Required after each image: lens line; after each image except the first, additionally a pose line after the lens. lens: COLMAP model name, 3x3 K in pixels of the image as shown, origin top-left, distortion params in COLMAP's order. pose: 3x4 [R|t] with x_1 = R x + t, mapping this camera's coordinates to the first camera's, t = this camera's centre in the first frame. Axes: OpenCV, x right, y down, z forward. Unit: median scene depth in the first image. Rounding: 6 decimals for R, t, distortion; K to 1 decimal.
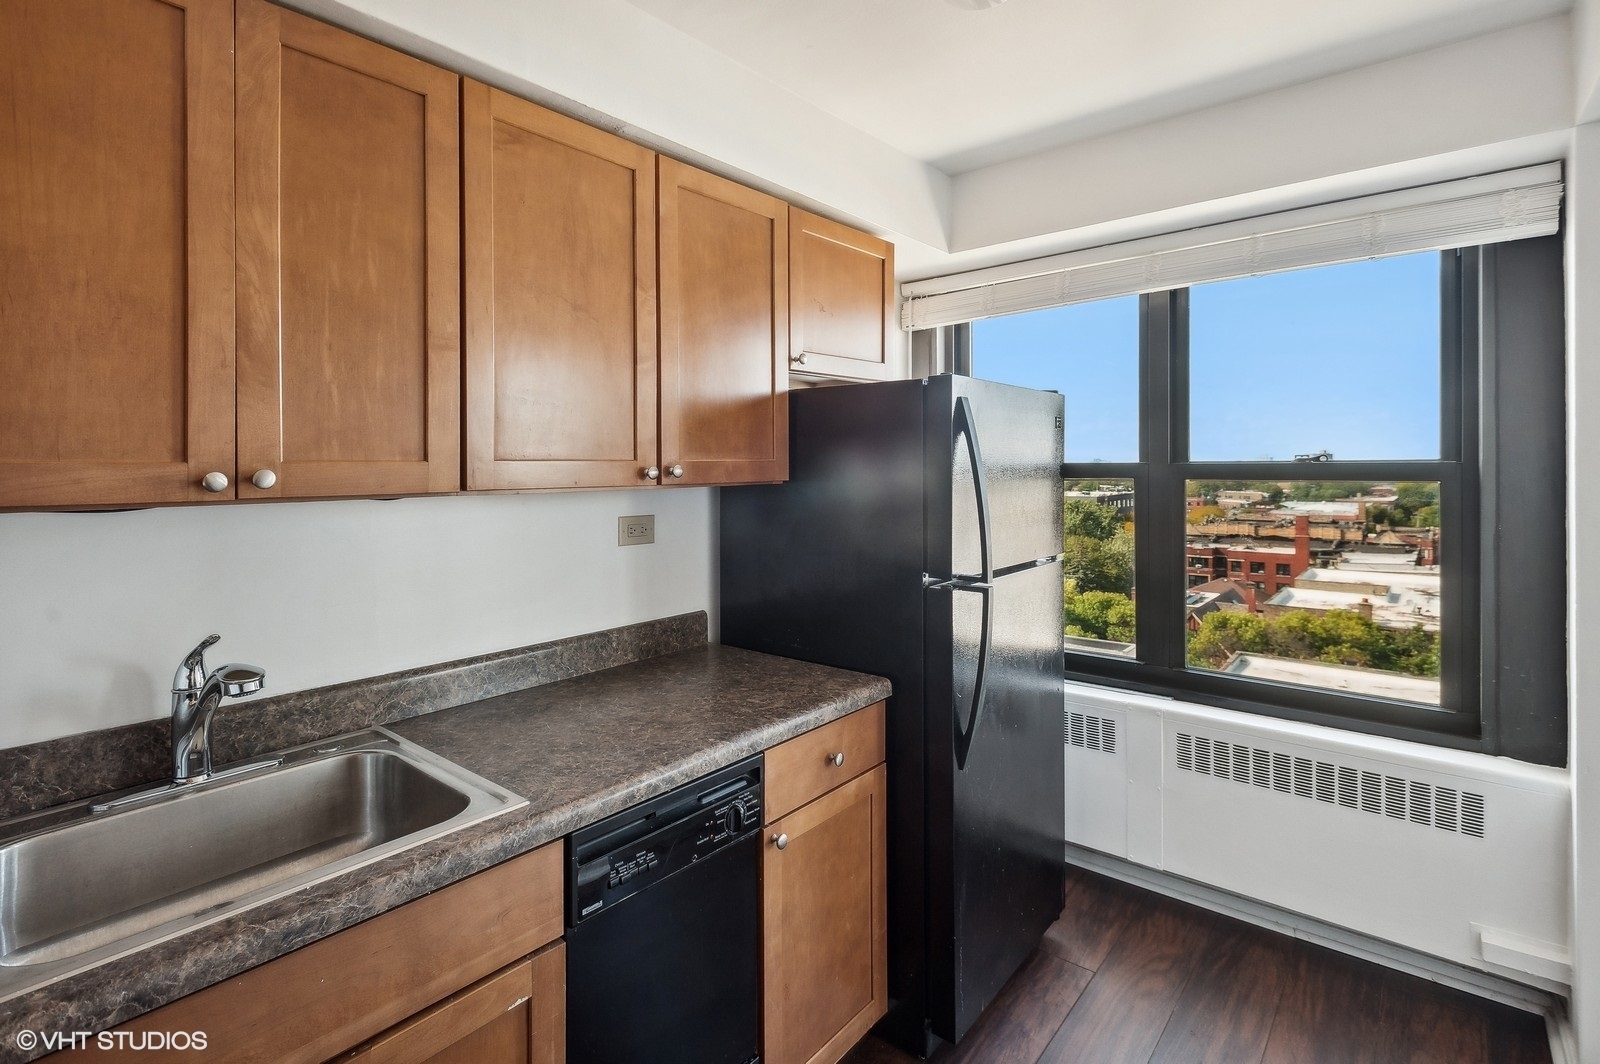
lens RADIAL K [[787.2, 0, 778.5], [0, 787.2, 470.8], [0, 0, 1]] dist [0.002560, 0.000345]
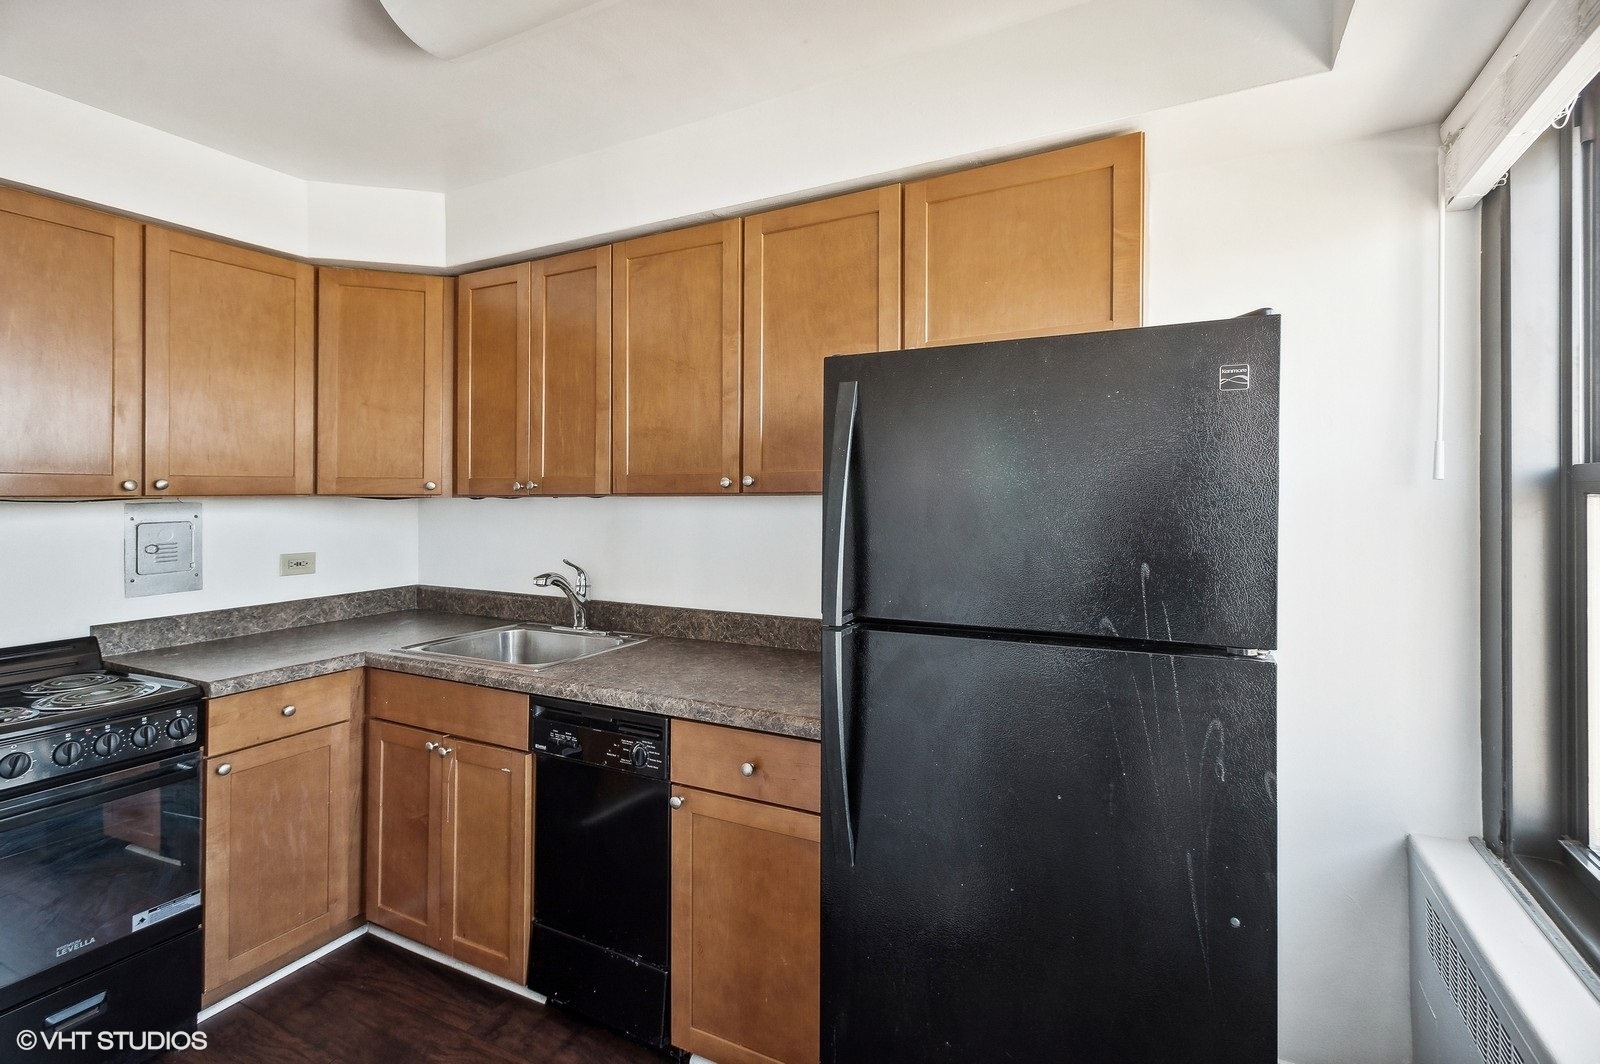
lens RADIAL K [[744.5, 0, 791.9], [0, 744.5, 491.9], [0, 0, 1]] dist [0.002307, 0.000162]
pose [[0.222078, 0.001171, -0.975028, 1.071905], [-0.006972, 0.999976, -0.000387, 0.018883], [0.975004, 0.006884, 0.222081, 0.901987]]
